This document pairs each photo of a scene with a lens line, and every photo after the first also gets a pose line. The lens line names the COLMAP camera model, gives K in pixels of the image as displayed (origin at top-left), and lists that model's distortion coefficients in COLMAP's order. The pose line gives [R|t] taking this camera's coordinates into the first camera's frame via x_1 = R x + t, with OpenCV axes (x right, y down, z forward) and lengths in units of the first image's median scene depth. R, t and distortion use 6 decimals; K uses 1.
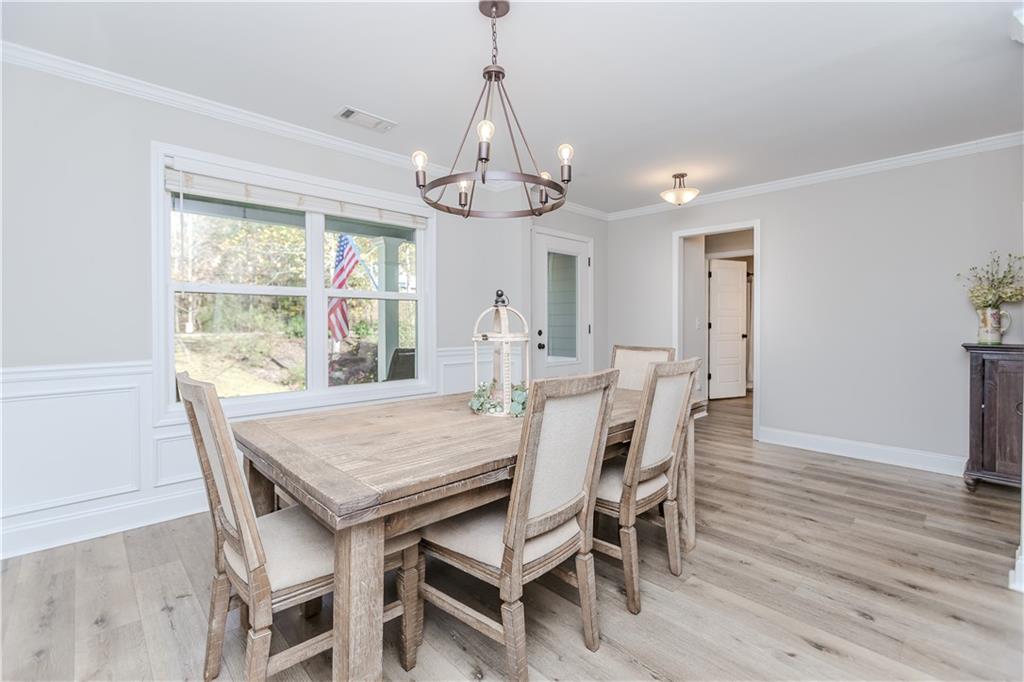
lens RADIAL K [[455.3, 0, 517.2], [0, 455.3, 340.2], [0, 0, 1]] dist [0.001682, 0.000619]
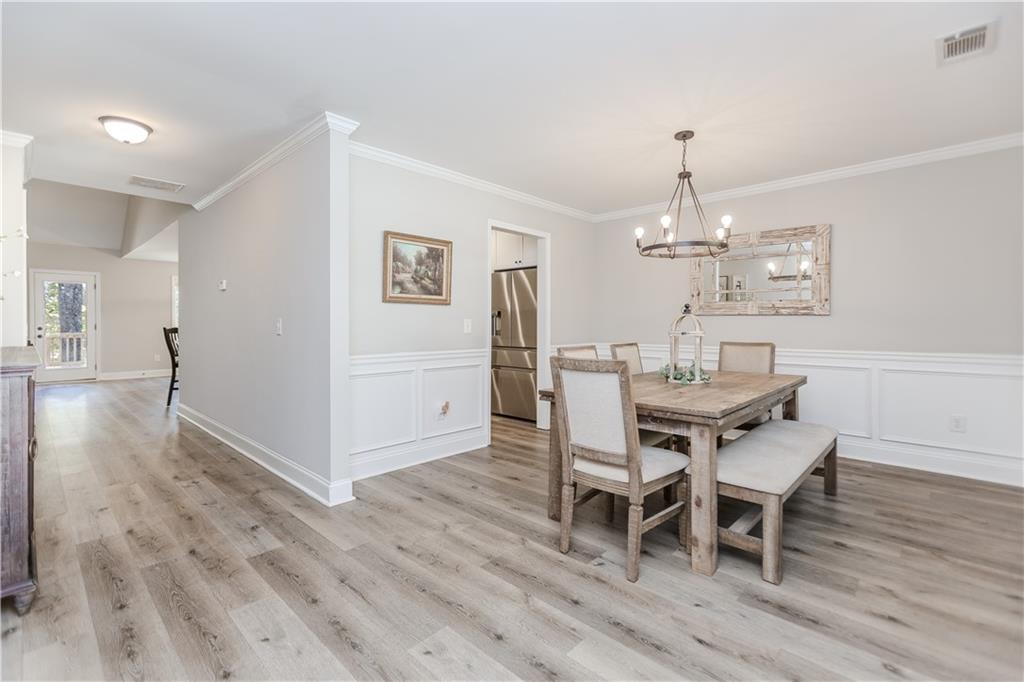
lens RADIAL K [[455.1, 0, 513.1], [0, 455.1, 313.9], [0, 0, 1]] dist [-0.023607, 0.012202]
pose [[-0.998748, -0.001458, -0.049999, 0.493938], [-0.001982, 0.999943, 0.010444, -0.071078], [0.049981, 0.010530, -0.998695, 1.966886]]
